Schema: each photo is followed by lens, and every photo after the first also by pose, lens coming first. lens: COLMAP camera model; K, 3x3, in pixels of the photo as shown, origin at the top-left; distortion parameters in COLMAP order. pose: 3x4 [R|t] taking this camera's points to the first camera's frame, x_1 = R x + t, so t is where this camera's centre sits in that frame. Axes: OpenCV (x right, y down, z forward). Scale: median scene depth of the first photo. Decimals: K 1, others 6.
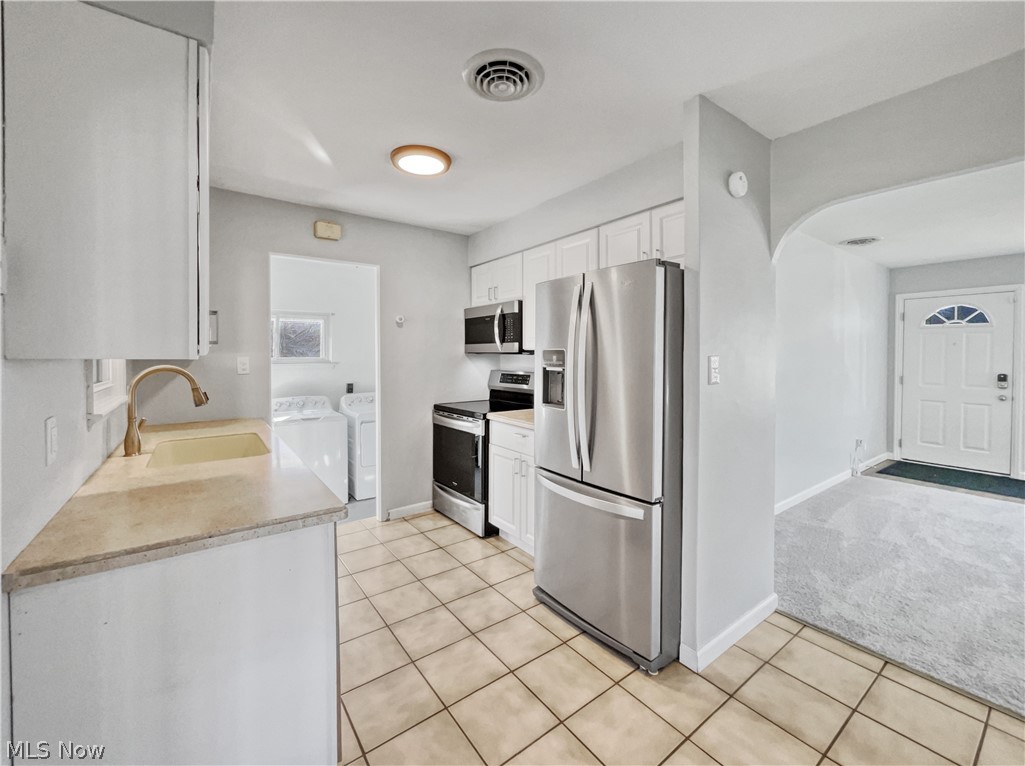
lens RADIAL K [[415.9, 0, 516.5], [0, 415.9, 352.0], [0, 0, 1]] dist [0.000036, 0.000062]
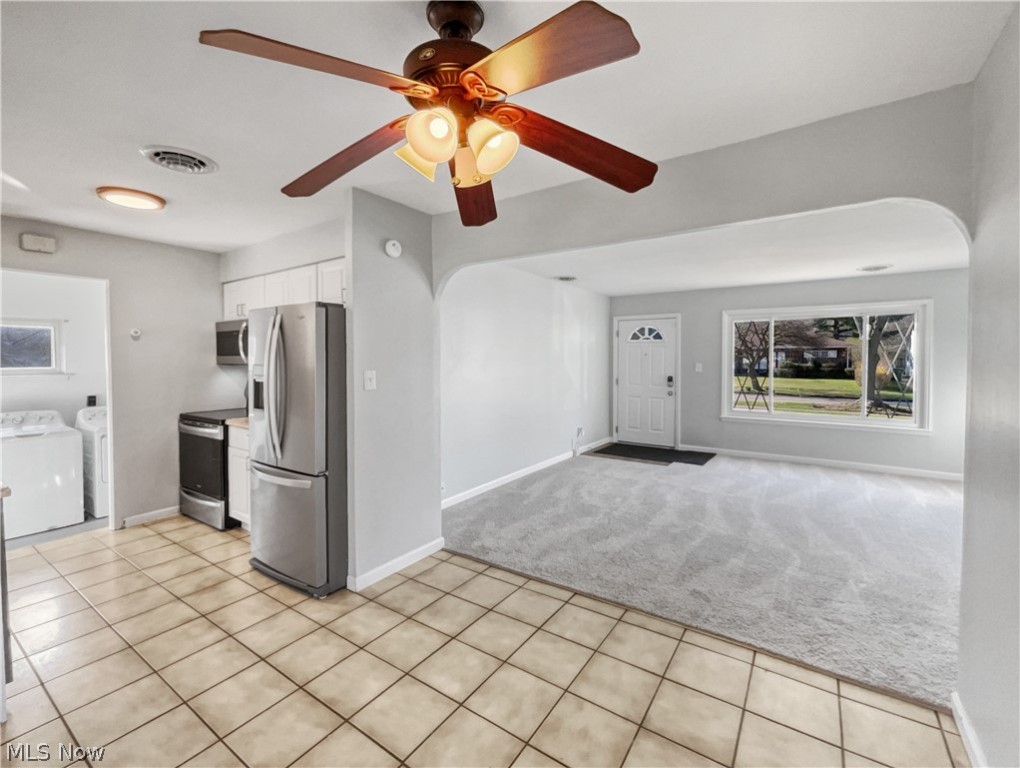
lens RADIAL K [[441.9, 0, 516.9], [0, 441.9, 360.9], [0, 0, 1]] dist [-0.001945, 0.004948]
pose [[0.949419, -0.002988, 0.313997, 0.296270], [-0.001419, 0.999904, 0.013804, -0.026970], [-0.314008, -0.013551, 0.949324, -0.368558]]
